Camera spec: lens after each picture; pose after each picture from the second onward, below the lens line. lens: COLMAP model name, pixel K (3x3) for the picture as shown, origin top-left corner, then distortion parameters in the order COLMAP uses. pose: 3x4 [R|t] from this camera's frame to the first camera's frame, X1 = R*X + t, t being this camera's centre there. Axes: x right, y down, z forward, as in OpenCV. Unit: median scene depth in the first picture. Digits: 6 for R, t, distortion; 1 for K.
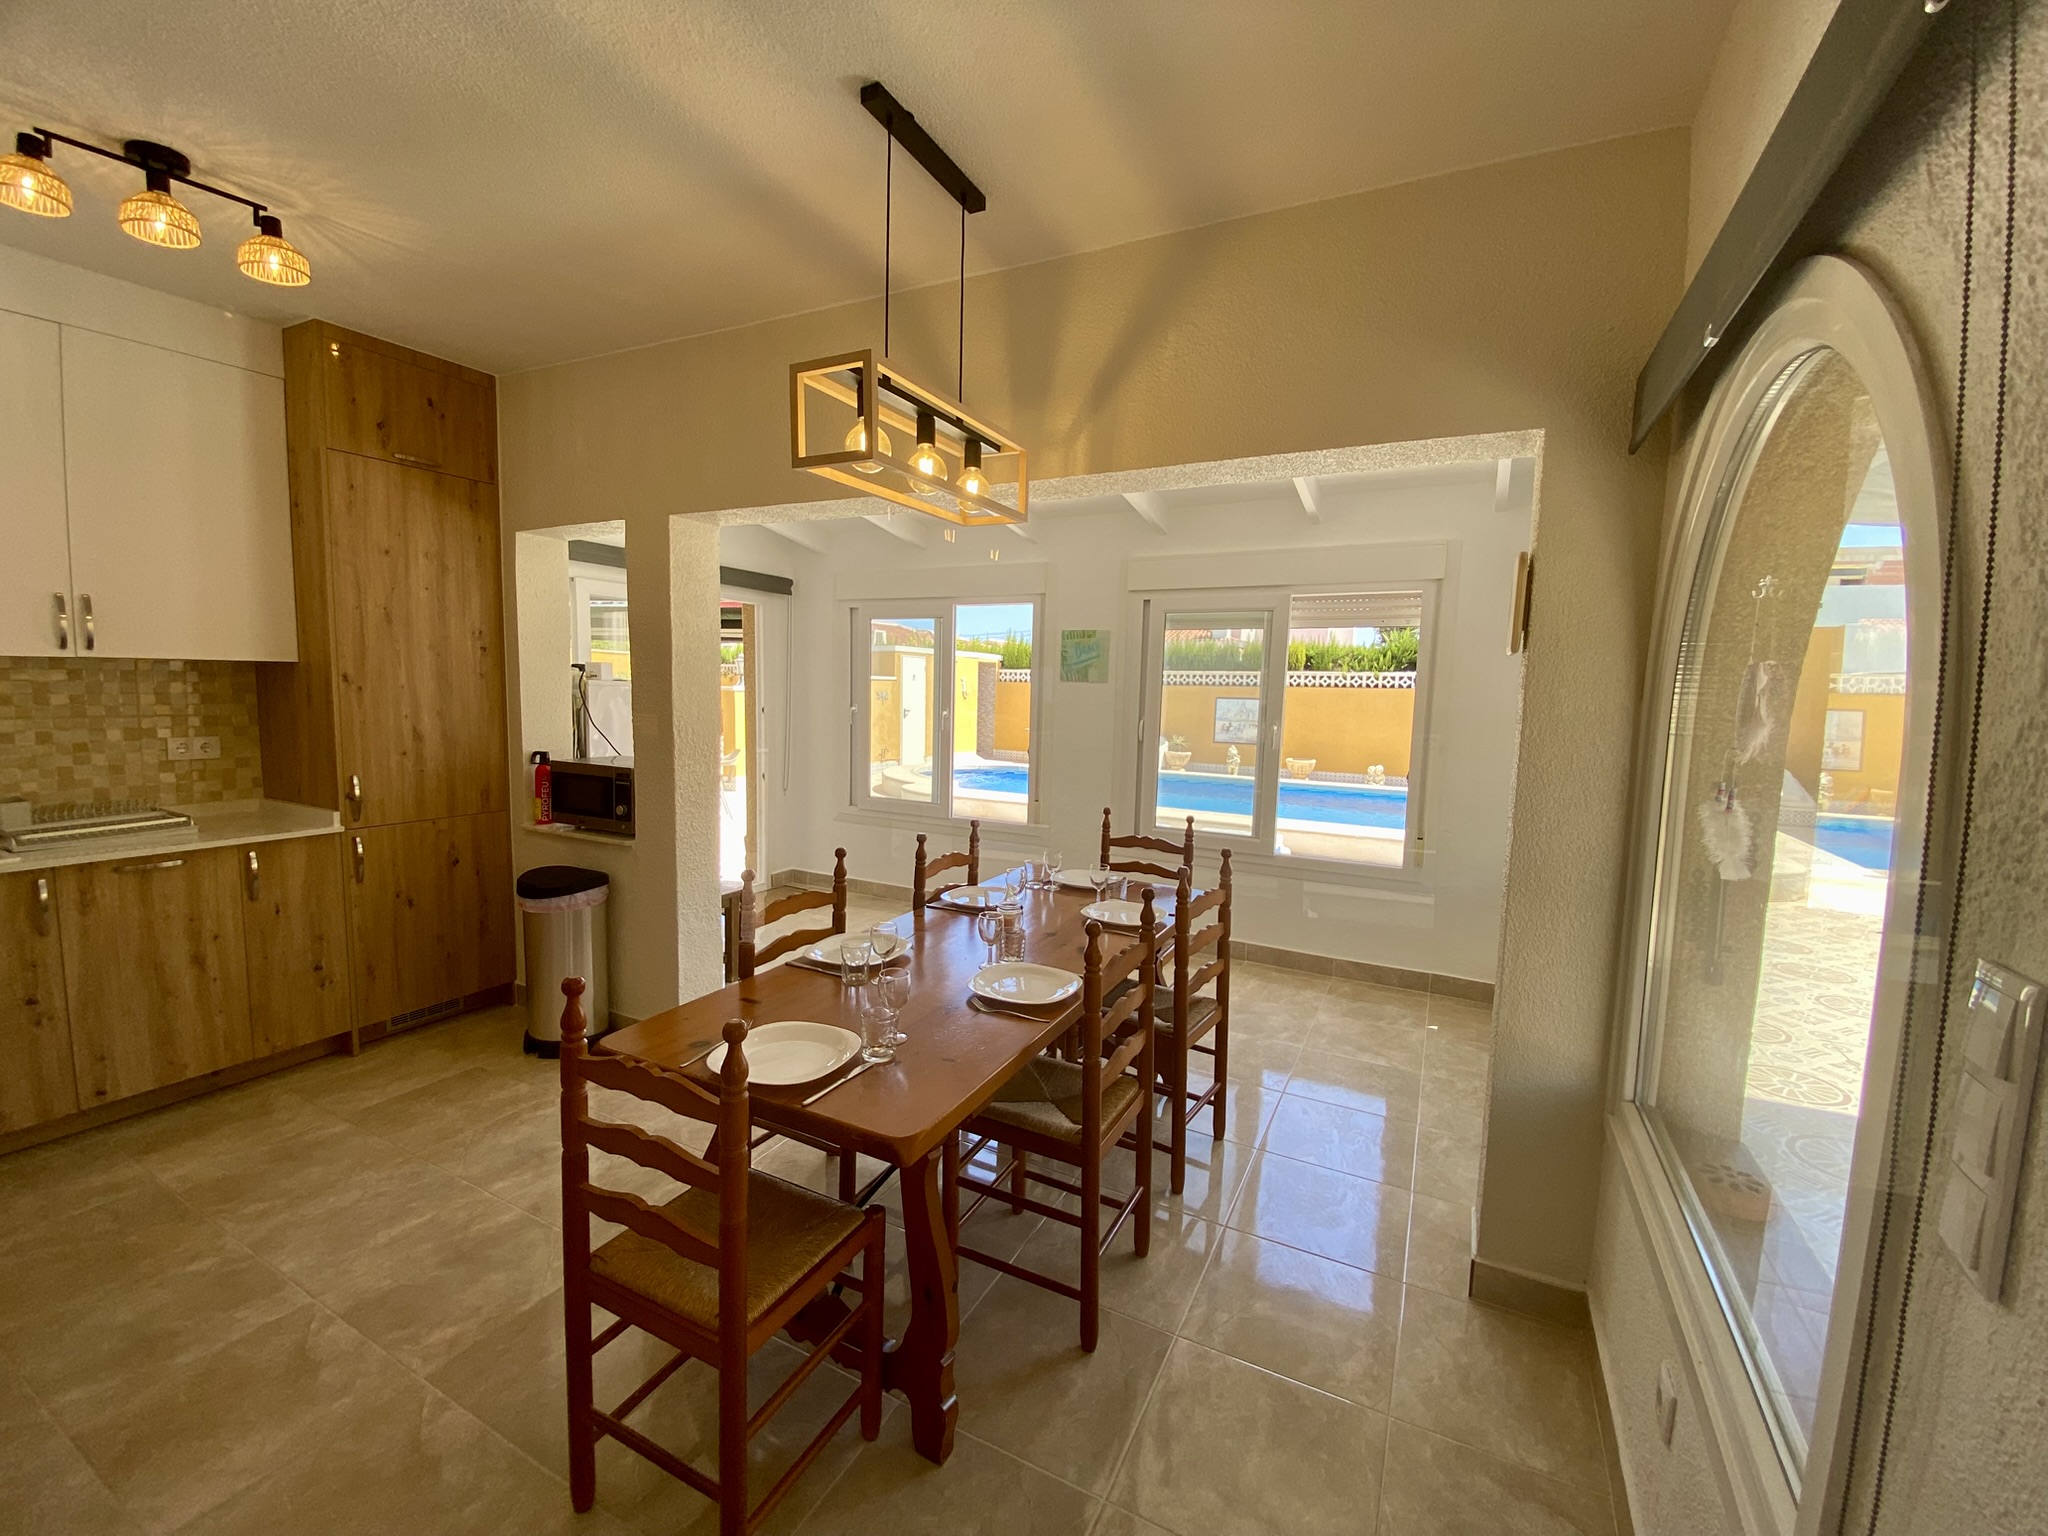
lens RADIAL K [[822.8, 0, 1013.5], [0, 822.8, 781.3], [0, 0, 1]] dist [0.048727, -0.041784]
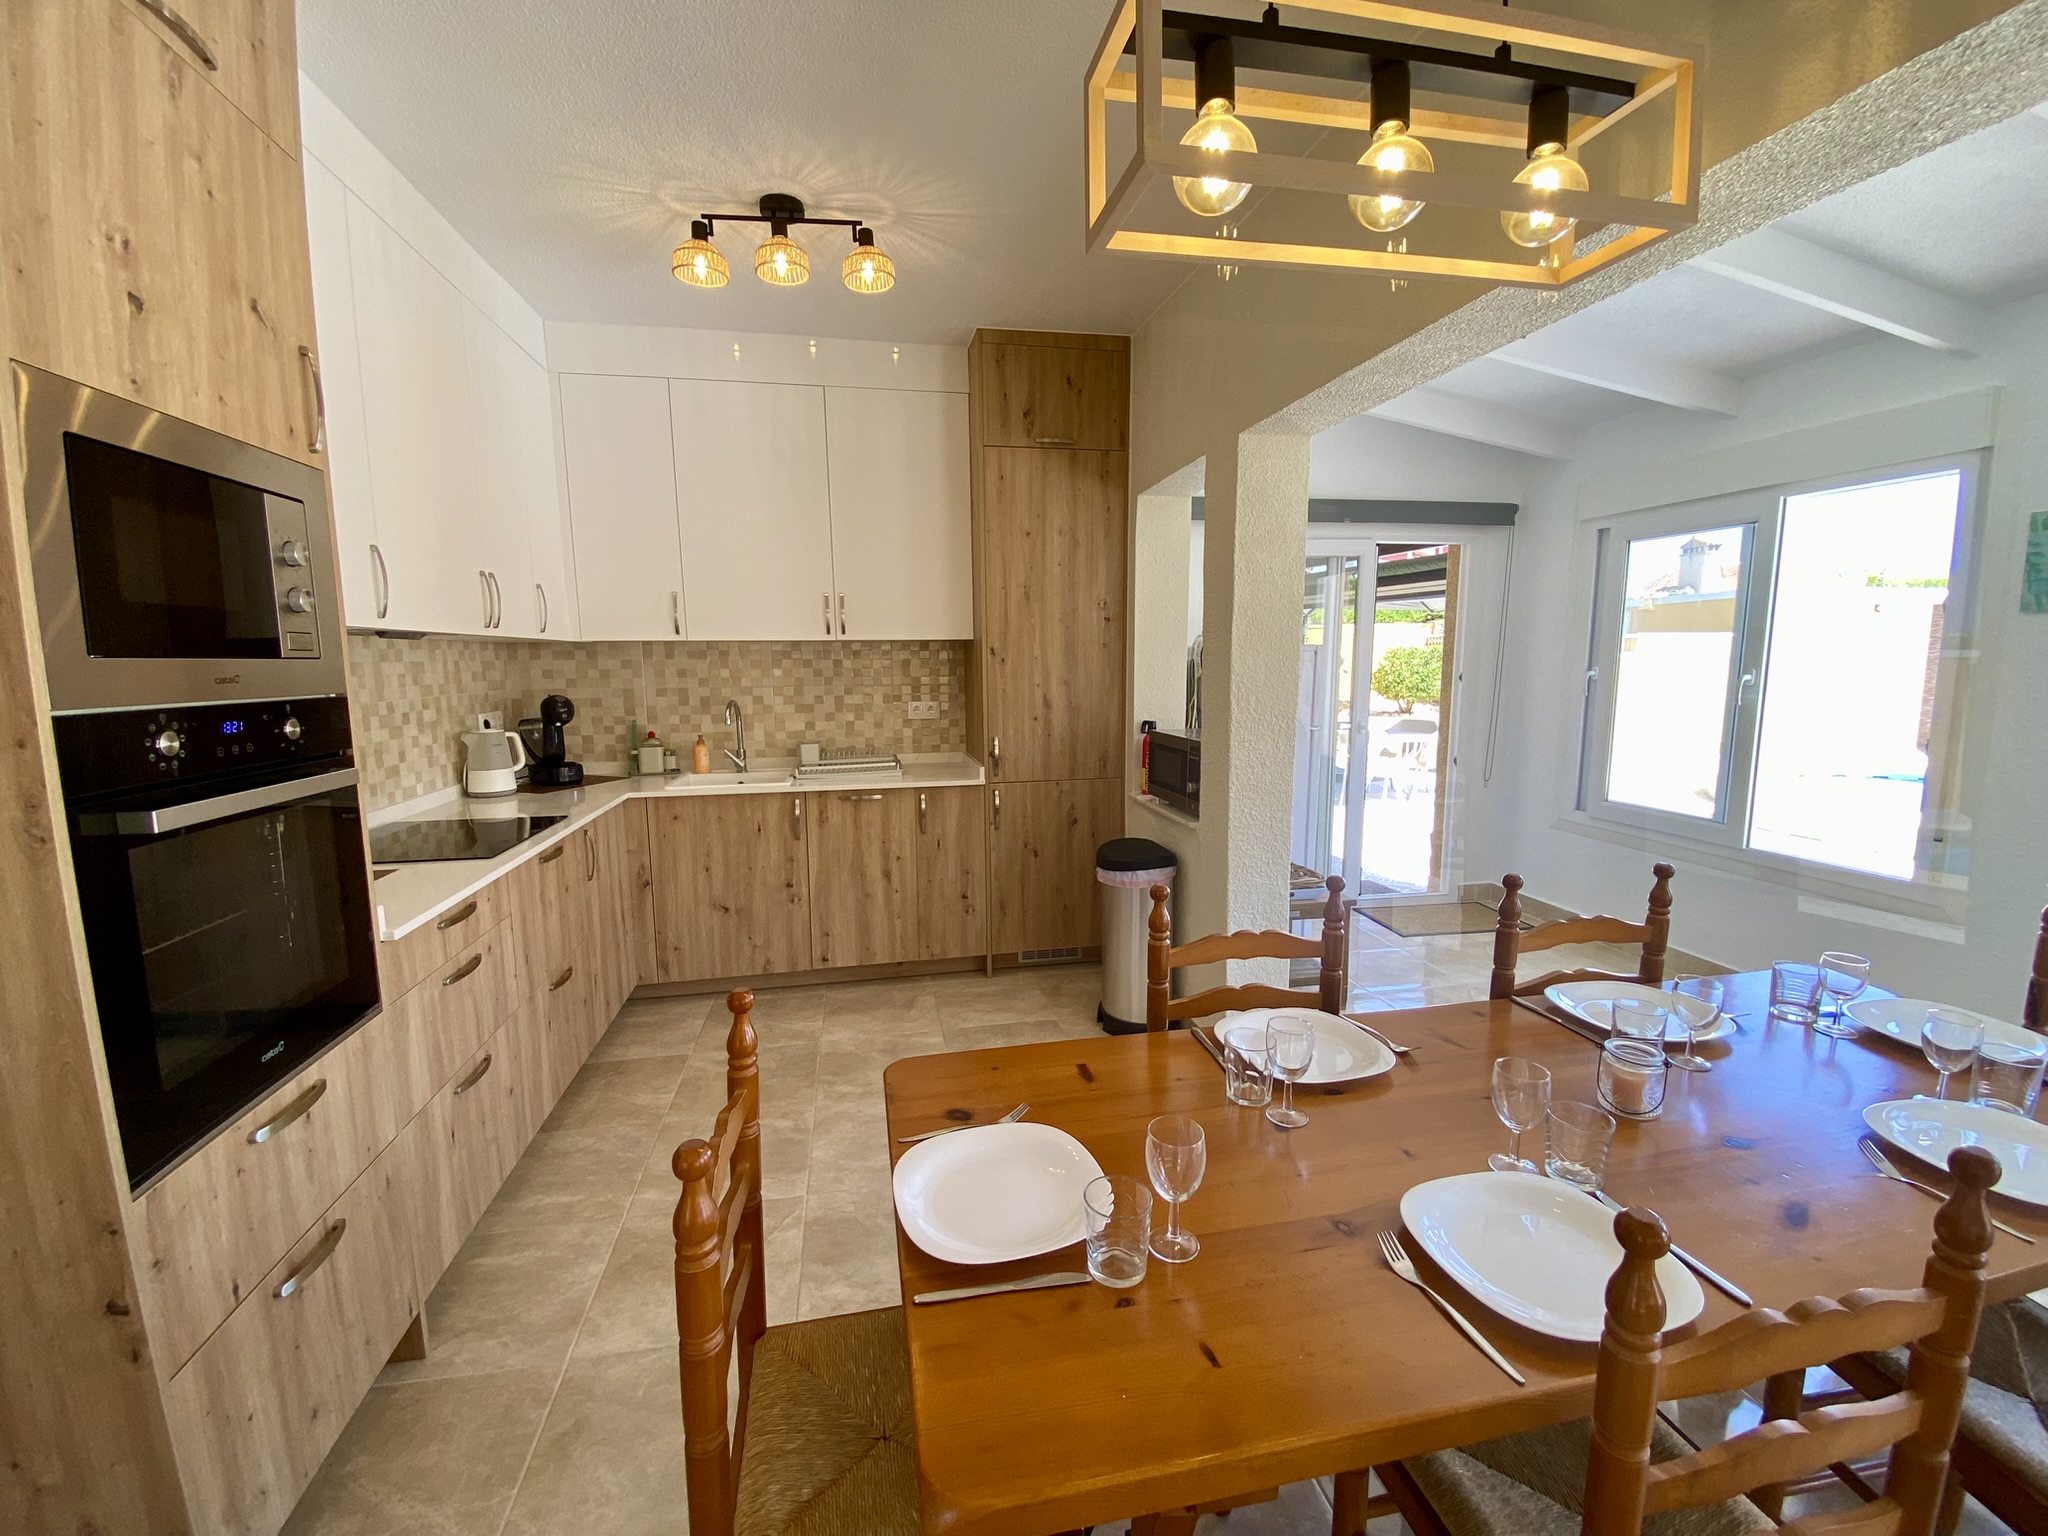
lens RADIAL K [[822.8, 0, 1013.5], [0, 822.8, 781.3], [0, 0, 1]] dist [0.048727, -0.041784]
pose [[0.625735, 0.084494, -0.775446, 0.104538], [-0.062184, 0.996355, 0.058386, -0.013093], [0.777554, 0.011686, 0.628708, 0.304300]]
